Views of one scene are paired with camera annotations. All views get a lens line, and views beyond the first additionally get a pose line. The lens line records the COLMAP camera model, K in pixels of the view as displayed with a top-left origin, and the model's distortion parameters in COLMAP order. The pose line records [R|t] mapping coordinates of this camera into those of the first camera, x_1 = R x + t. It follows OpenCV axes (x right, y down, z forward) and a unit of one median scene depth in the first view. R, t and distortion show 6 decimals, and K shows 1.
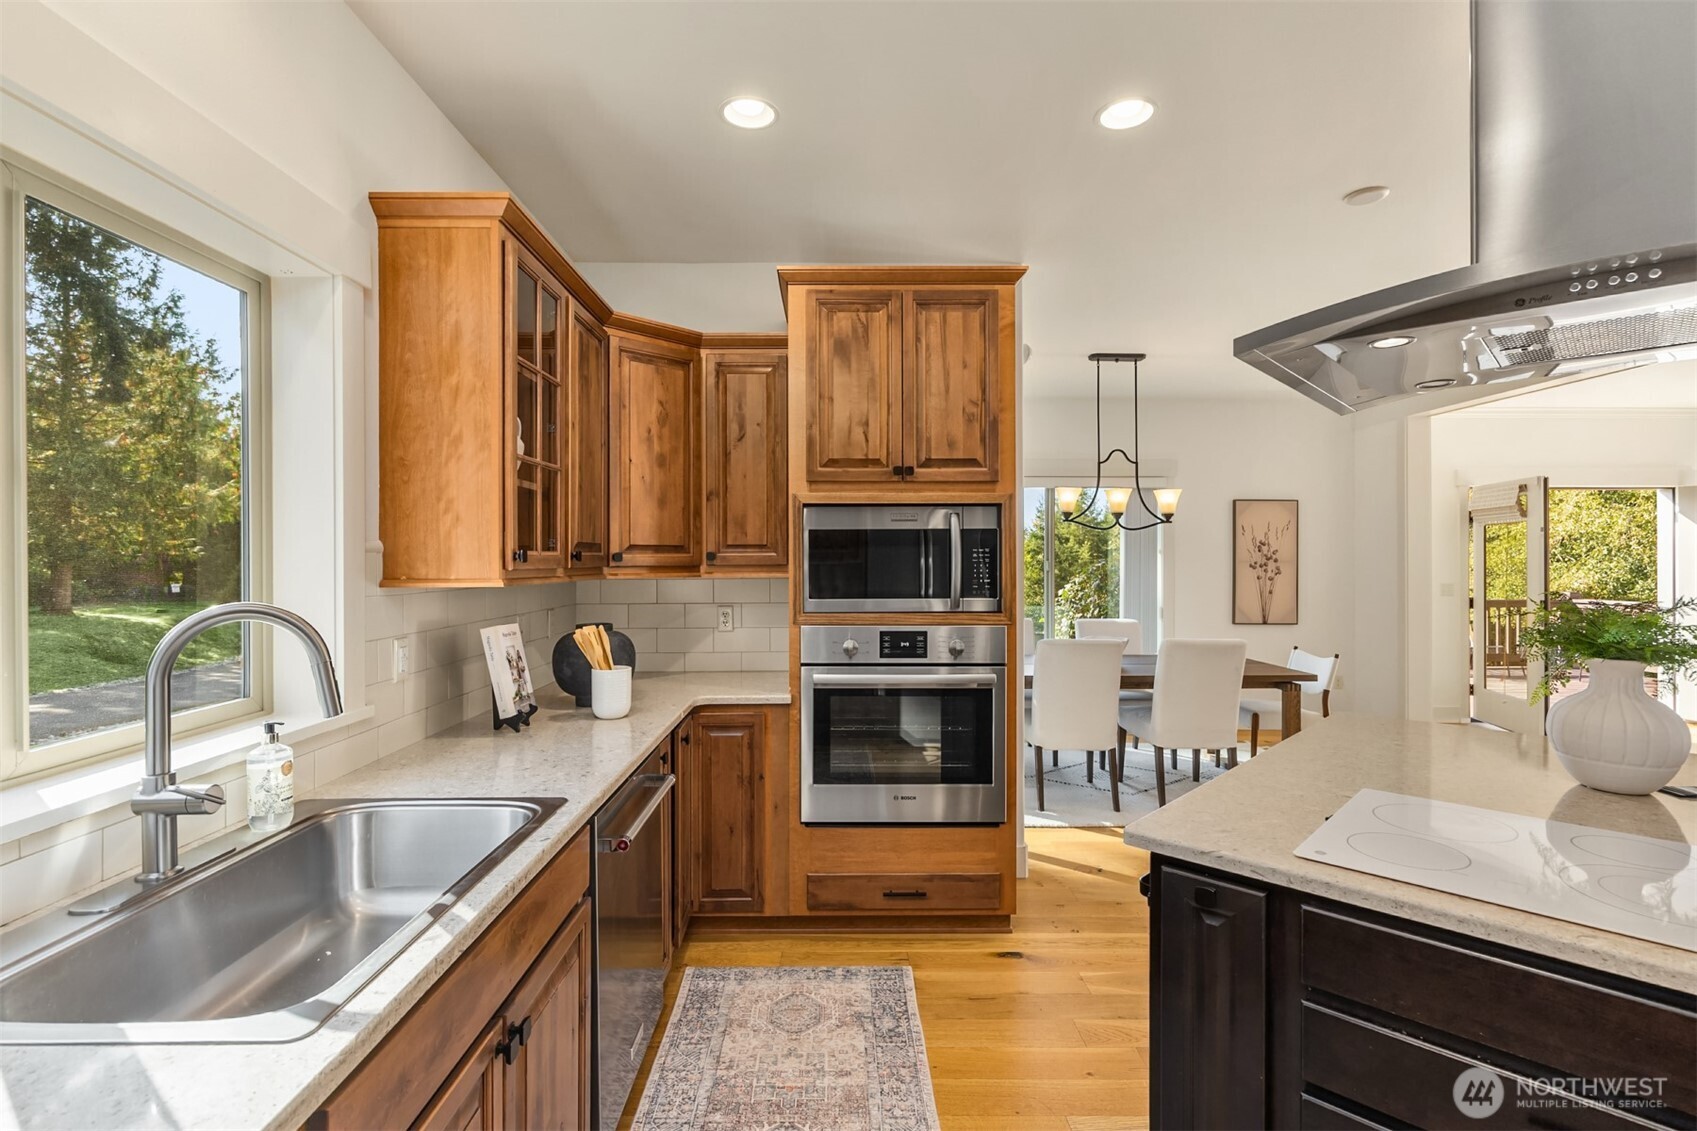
lens RADIAL K [[796.4, 0, 830.7], [0, 796.4, 558.1], [0, 0, 1]] dist [-0.003176, 0.003321]
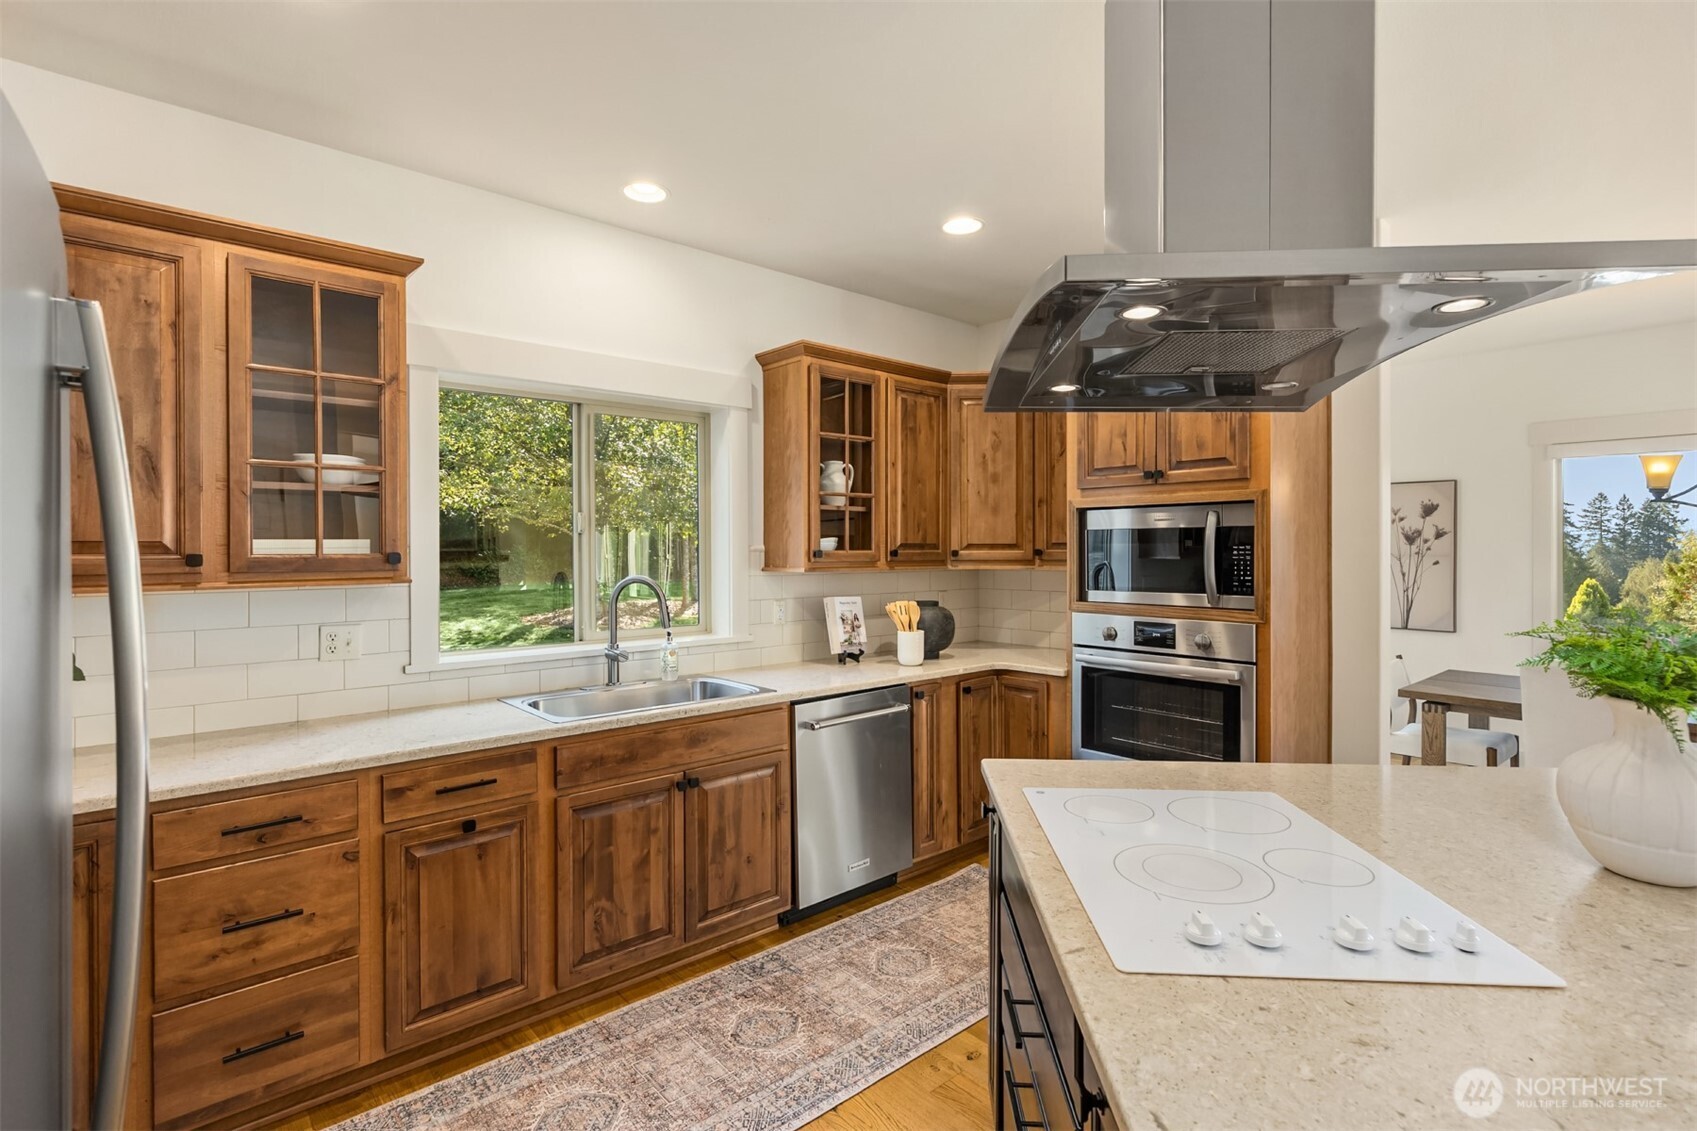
lens RADIAL K [[796.4, 0, 837.3], [0, 796.4, 551.4], [0, 0, 1]] dist [-0.003176, 0.003321]
pose [[0.648318, 0.001391, -0.761368, 0.619216], [0.001484, 0.999994, 0.003091, -0.008551], [0.761368, -0.003134, 0.648312, -0.029538]]
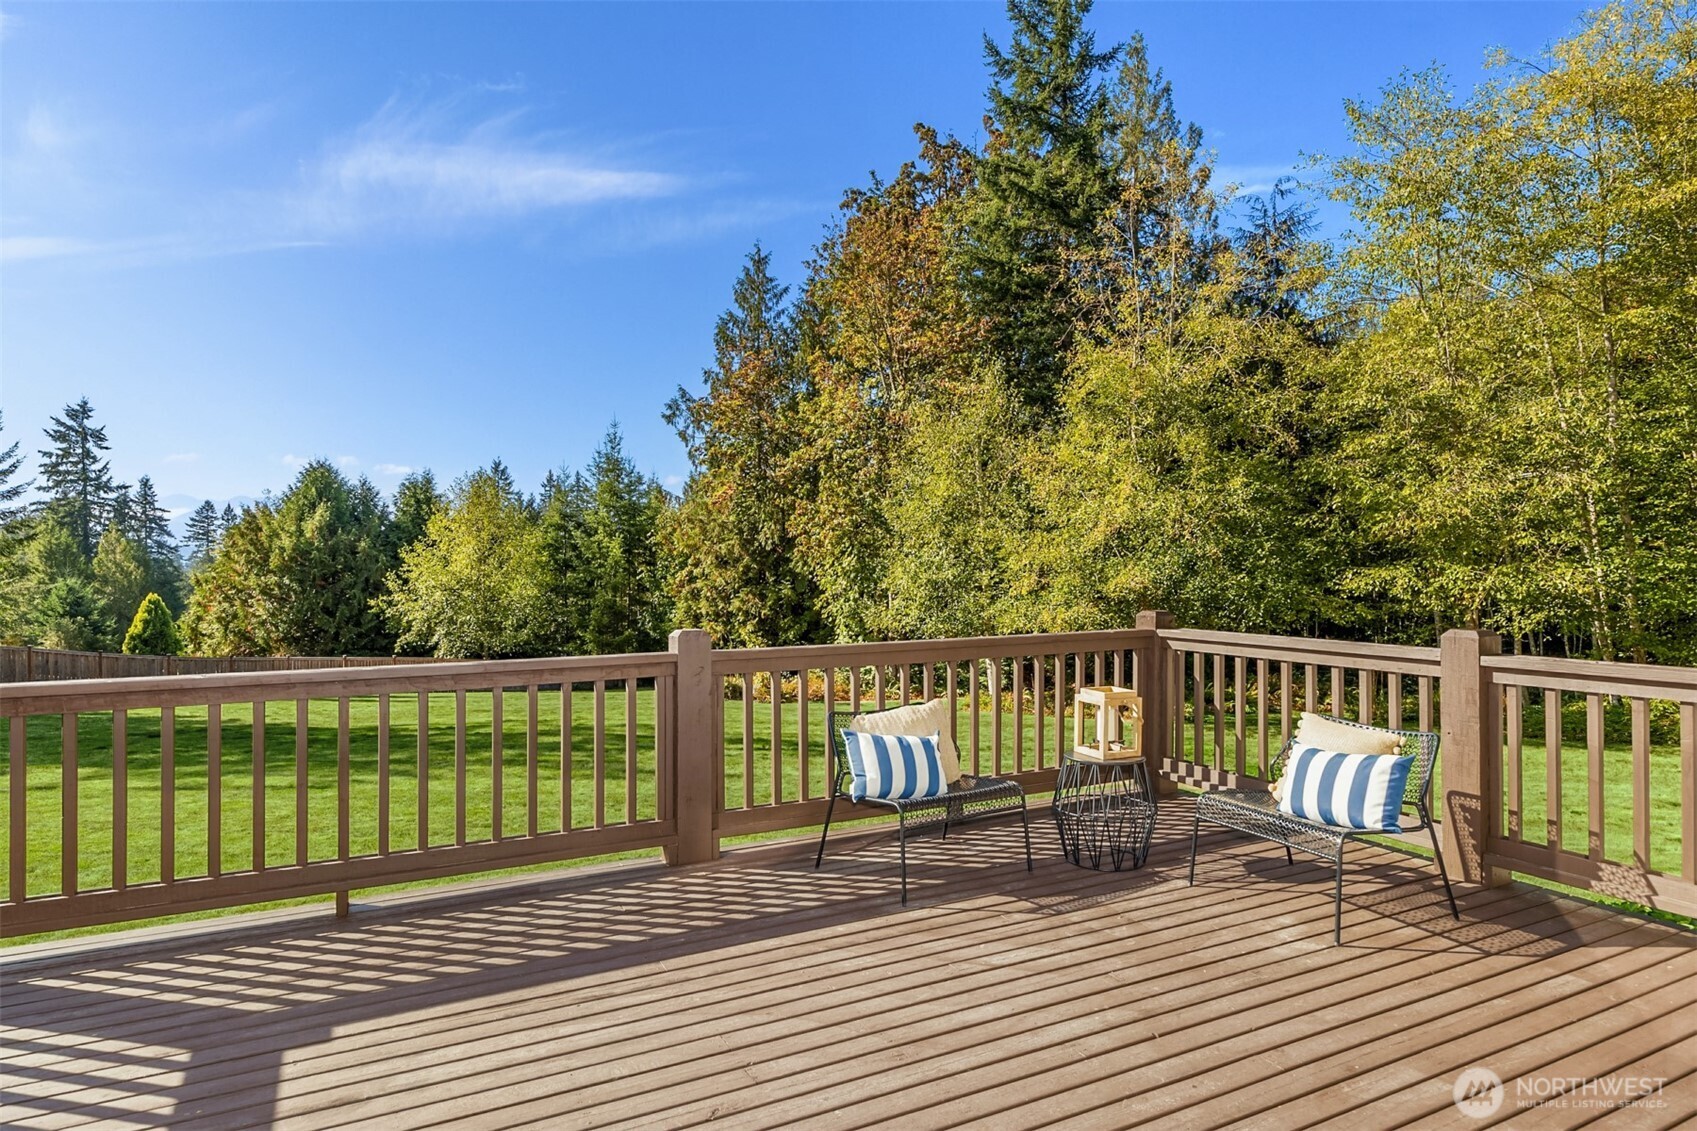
lens RADIAL K [[957.0, 0, 818.9], [0, 957.0, 559.2], [0, 0, 1]] dist [0.006455, 0.000338]
pose [[0.901266, -0.002787, 0.433258, 1.683087], [0.002913, 0.999996, 0.000373, 0.052626], [-0.433257, 0.000926, 0.901270, 1.942188]]
